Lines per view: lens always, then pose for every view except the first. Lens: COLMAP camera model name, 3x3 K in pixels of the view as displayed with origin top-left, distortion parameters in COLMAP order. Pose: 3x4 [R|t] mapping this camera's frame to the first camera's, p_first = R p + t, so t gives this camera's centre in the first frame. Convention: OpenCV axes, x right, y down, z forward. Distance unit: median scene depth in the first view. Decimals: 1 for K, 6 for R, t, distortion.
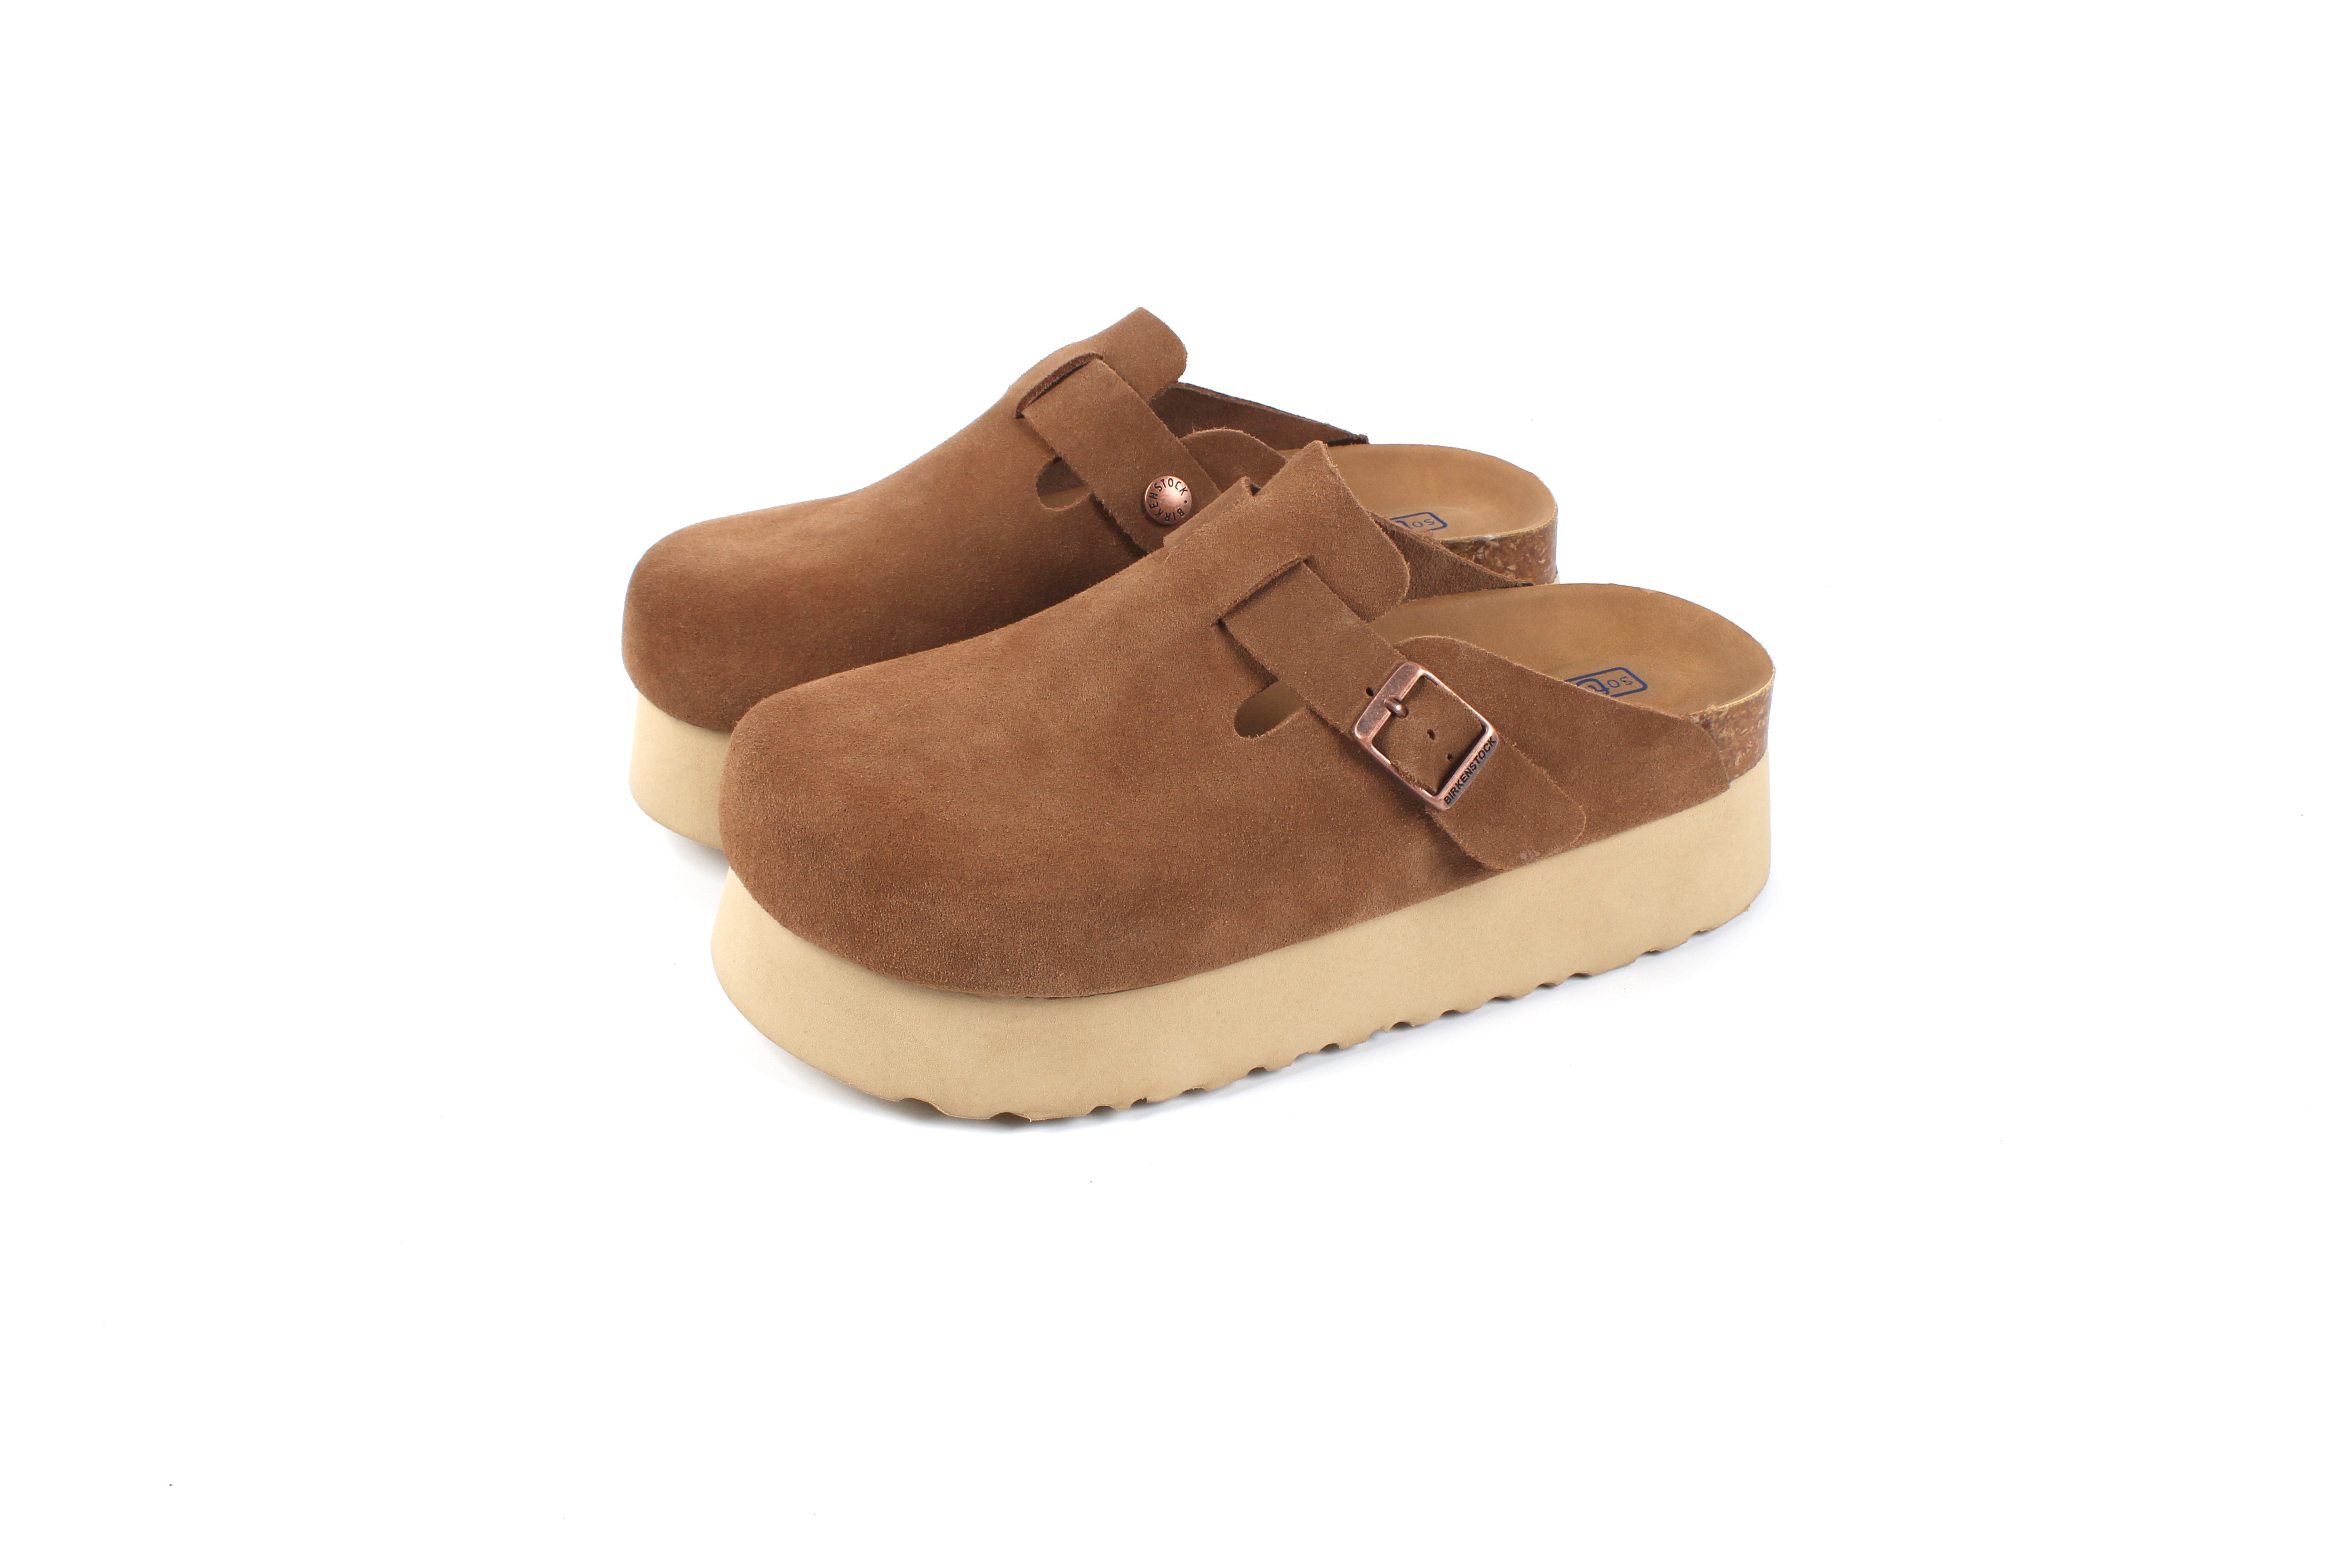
lens RADIAL K [[2702.6, 0, 1176.0], [0, 2702.6, 784.0], [0, 0, 1]] dist [-0.130383, -0.001405]
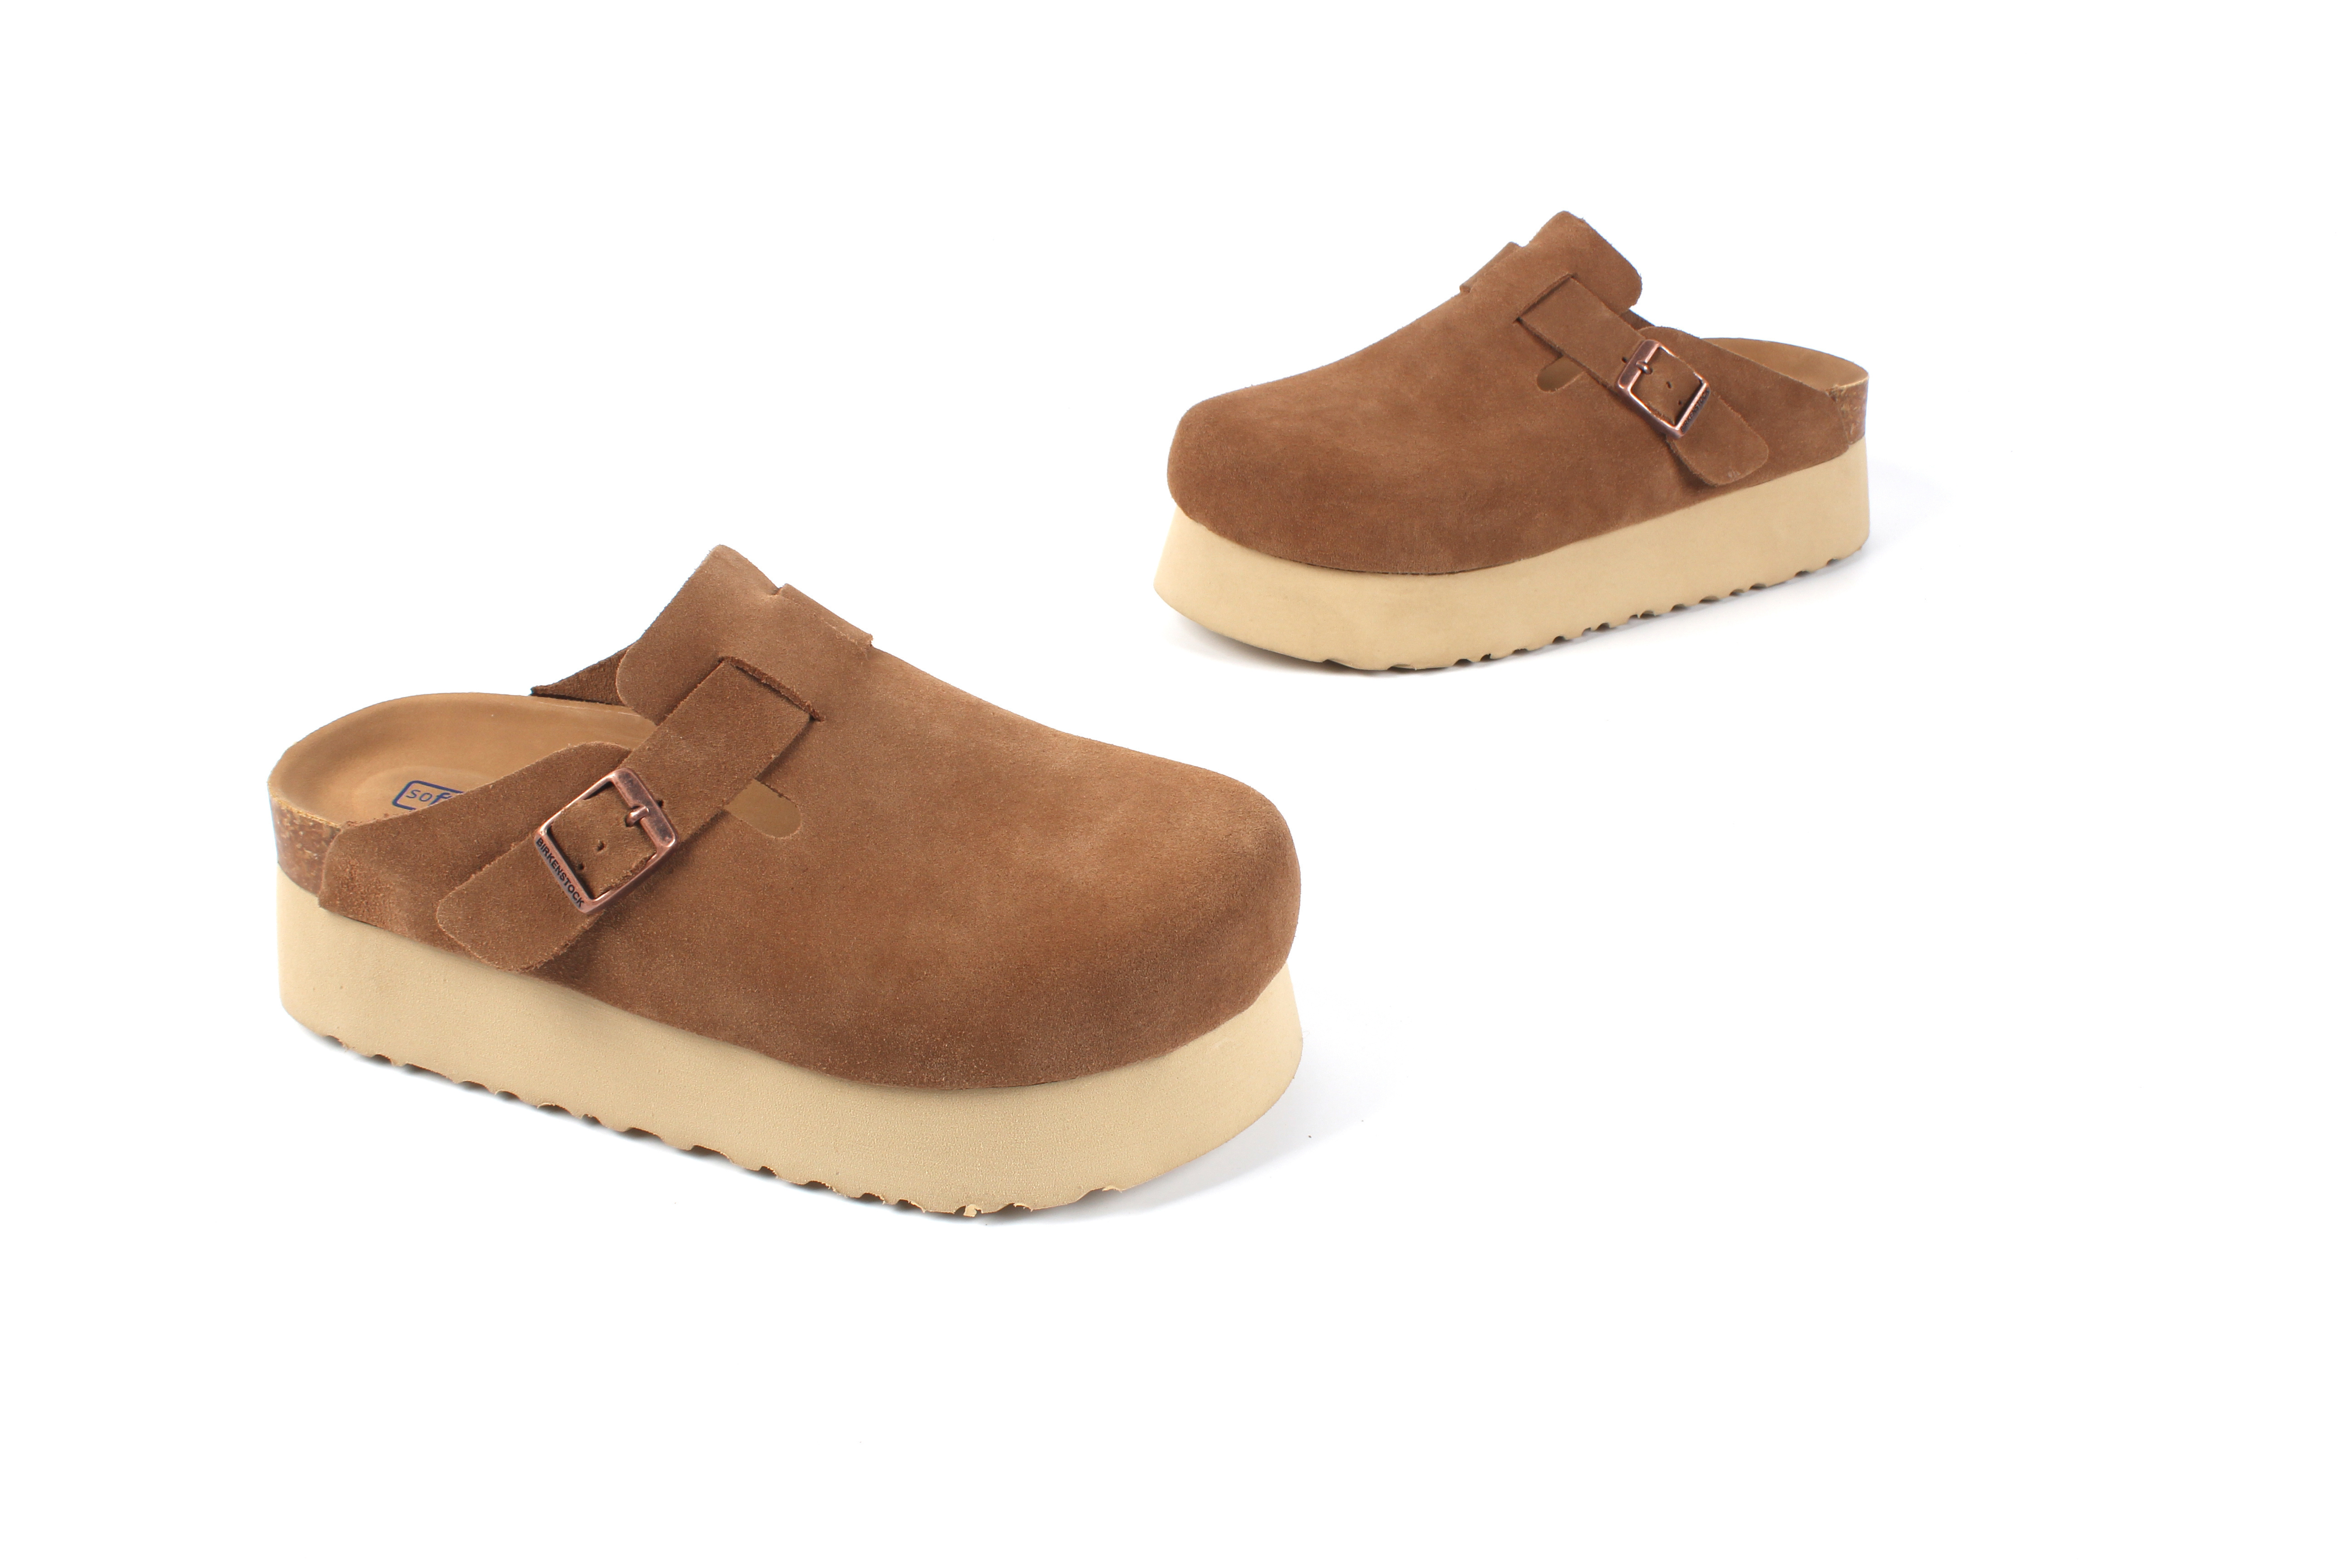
lens RADIAL K [[2702.6, 0, 1176.0], [0, 2702.6, 784.0], [0, 0, 1]] dist [-0.130383, -0.001405]
pose [[0.994444, -0.064487, 0.083199, -0.306412], [0.073176, 0.991669, -0.106010, 0.330618], [-0.075669, 0.111509, 0.990878, -0.401655]]
